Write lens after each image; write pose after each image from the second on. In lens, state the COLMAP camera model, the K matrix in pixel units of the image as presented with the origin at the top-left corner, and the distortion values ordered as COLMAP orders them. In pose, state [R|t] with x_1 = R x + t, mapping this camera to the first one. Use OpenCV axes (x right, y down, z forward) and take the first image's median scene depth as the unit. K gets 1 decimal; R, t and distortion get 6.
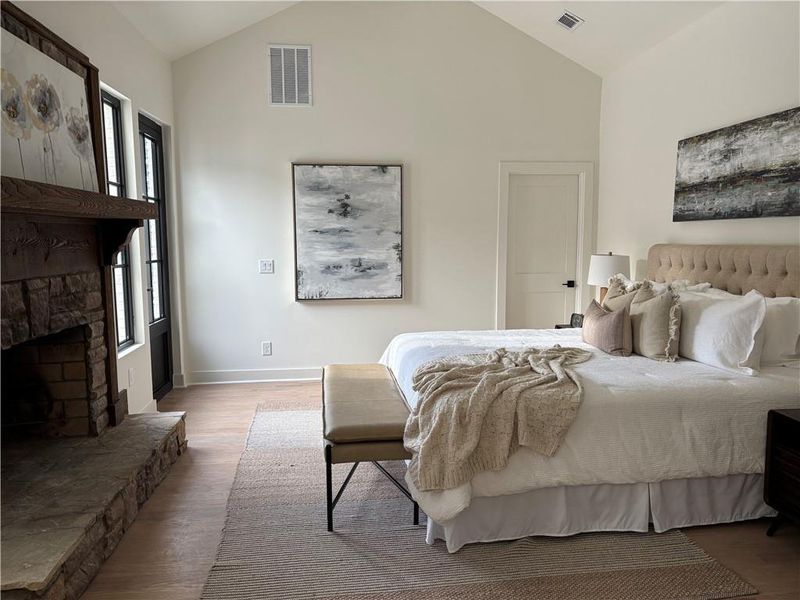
lens RADIAL K [[605.3, 0, 402.2], [0, 605.3, 303.4], [0, 0, 1]] dist [0.059963, -0.037435]
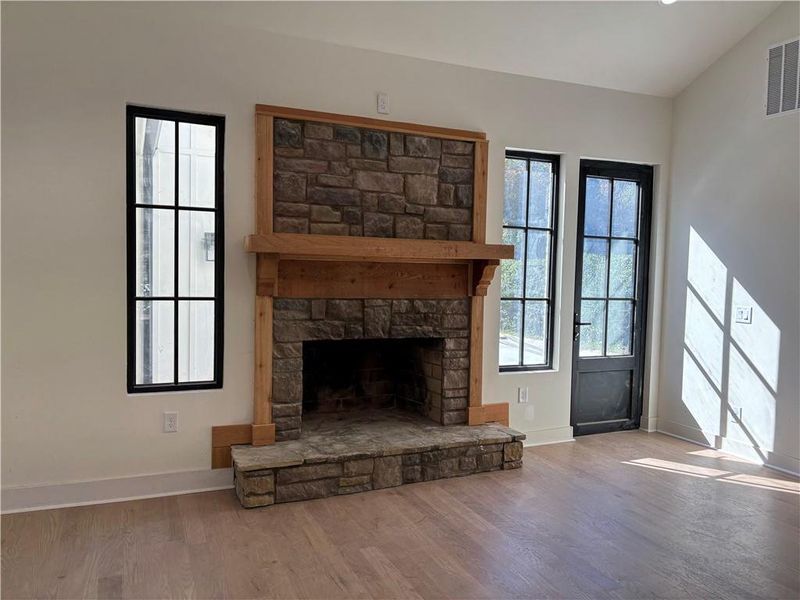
lens RADIAL K [[605.3, 0, 401.7], [0, 605.3, 297.4], [0, 0, 1]] dist [0.059963, -0.037435]
pose [[0.297003, 0.061698, -0.952881, 0.789979], [-0.128283, 0.991442, 0.024210, -0.083519], [0.946220, 0.115048, 0.302376, 0.580445]]
